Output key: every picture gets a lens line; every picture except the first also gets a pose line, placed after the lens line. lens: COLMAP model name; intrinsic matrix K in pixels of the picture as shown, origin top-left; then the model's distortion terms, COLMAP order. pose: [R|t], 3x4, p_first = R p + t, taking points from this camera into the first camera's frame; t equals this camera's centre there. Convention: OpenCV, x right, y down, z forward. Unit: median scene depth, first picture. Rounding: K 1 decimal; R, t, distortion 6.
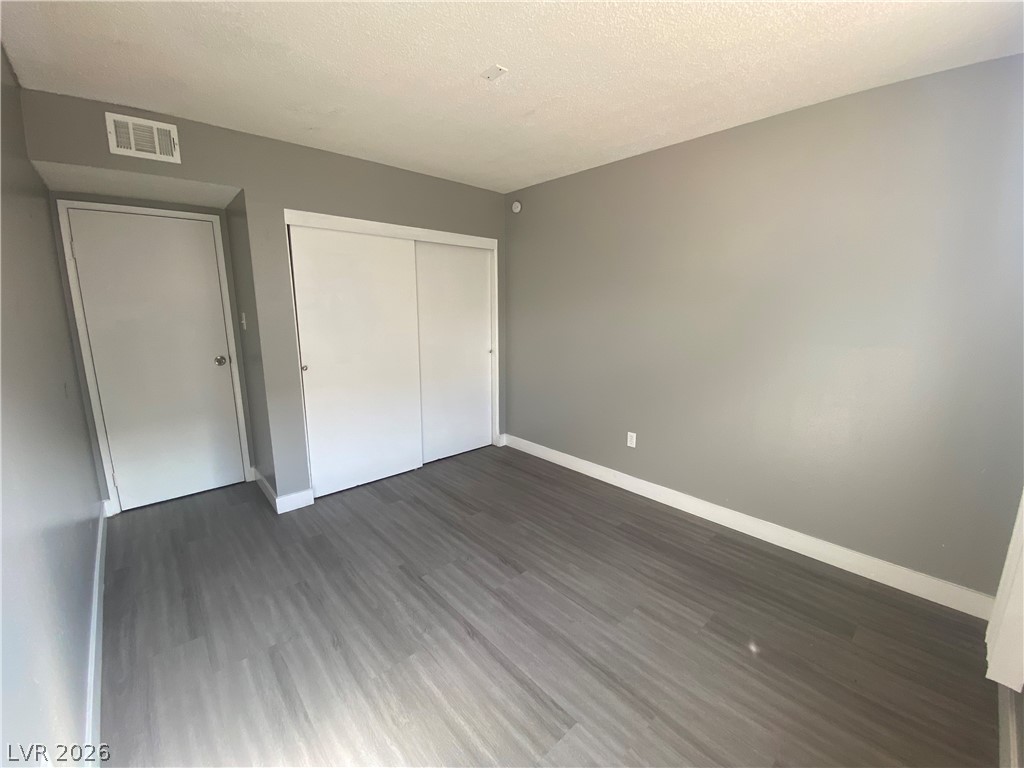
lens RADIAL K [[421.6, 0, 511.3], [0, 421.6, 383.5], [0, 0, 1]] dist [0.031969, -0.000804]
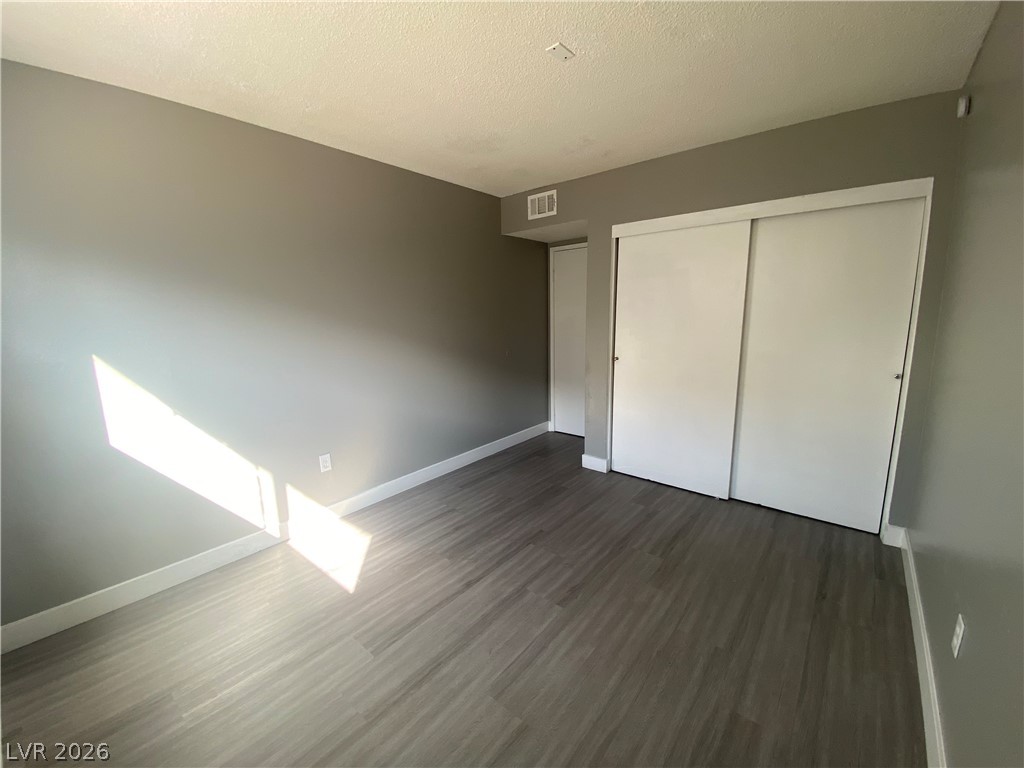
lens RADIAL K [[421.6, 0, 513.1], [0, 421.6, 383.5], [0, 0, 1]] dist [0.031969, -0.000804]
pose [[0.144477, 0.173257, -0.974222, 0.838632], [-0.169312, 0.974360, 0.148173, -0.125429], [0.974915, 0.143540, 0.170107, 0.728218]]
